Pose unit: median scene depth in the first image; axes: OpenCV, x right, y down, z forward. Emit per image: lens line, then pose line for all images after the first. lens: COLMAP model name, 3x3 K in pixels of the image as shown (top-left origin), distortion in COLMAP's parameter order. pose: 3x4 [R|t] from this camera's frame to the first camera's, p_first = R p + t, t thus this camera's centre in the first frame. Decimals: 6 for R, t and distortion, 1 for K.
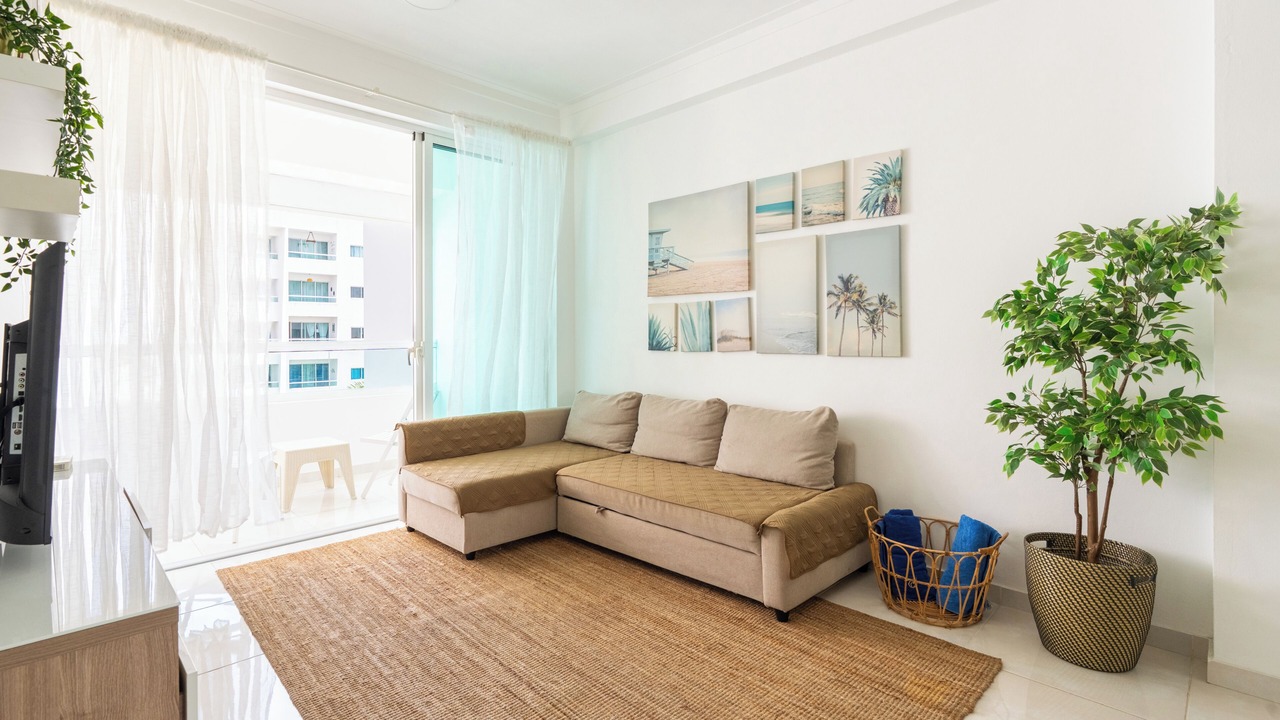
lens RADIAL K [[594.4, 0, 613.6], [0, 594.4, 337.8], [0, 0, 1]] dist [-0.011515, 0.000871]
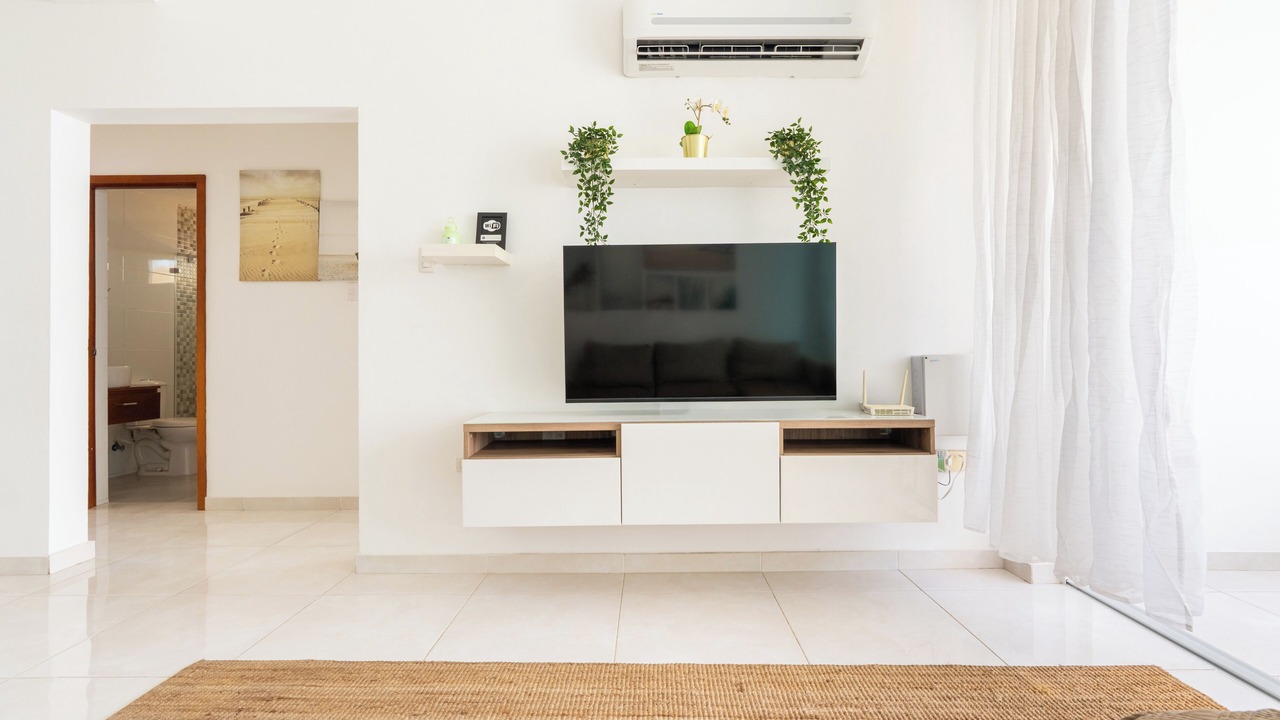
lens RADIAL K [[573.6, 0, 639.8], [0, 573.6, 354.9], [0, 0, 1]] dist [-0.011235, 0.004308]
pose [[-0.698574, 0.005575, -0.715516, 0.098064], [0.004044, 0.999984, 0.003844, 0.076335], [0.715526, -0.000208, -0.698586, 1.031774]]
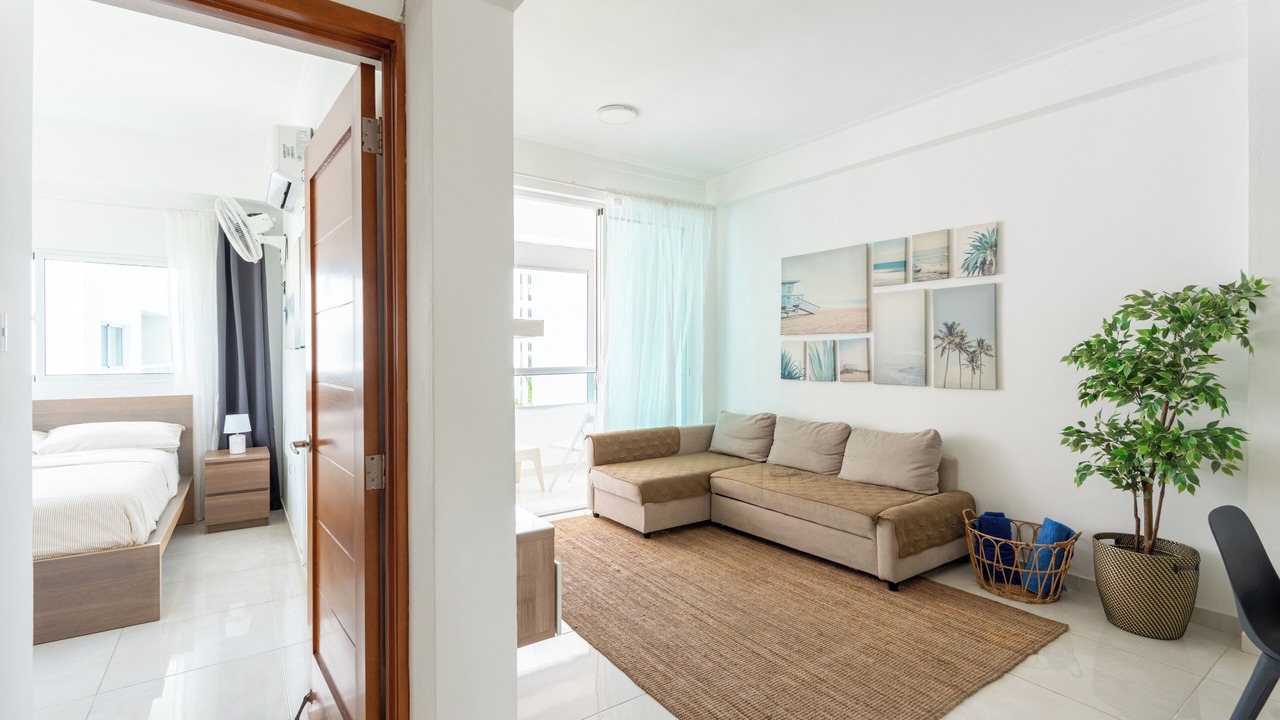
lens RADIAL K [[573.6, 0, 639.8], [0, 573.6, 354.9], [0, 0, 1]] dist [-0.011235, 0.004308]
pose [[0.988033, 0.001854, -0.154230, -0.063923], [-0.001997, 0.999998, -0.000771, -0.037373], [0.154228, 0.001070, 0.988035, -0.284965]]
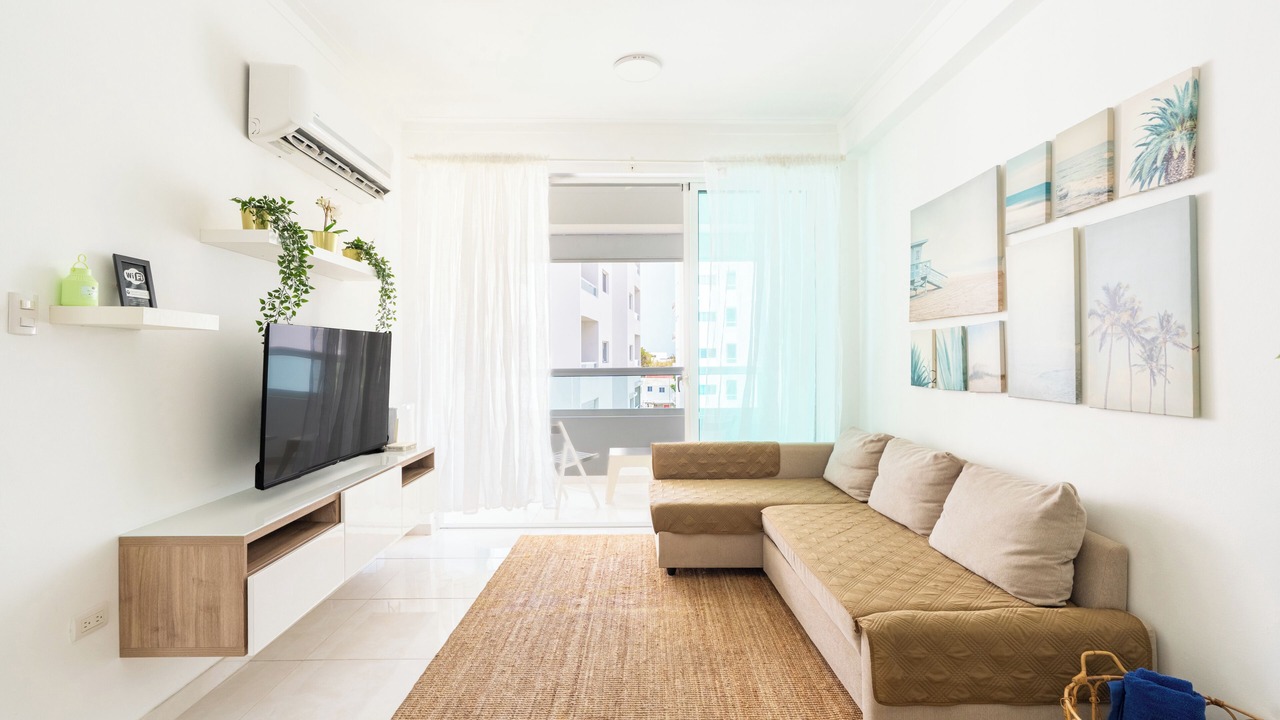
lens RADIAL K [[573.6, 0, 639.8], [0, 573.6, 354.9], [0, 0, 1]] dist [-0.011235, 0.004308]
pose [[0.731735, -0.000492, -0.681589, 0.455728], [-0.001410, 0.999997, -0.002235, -0.028103], [0.681588, 0.002596, 0.731732, 0.202774]]
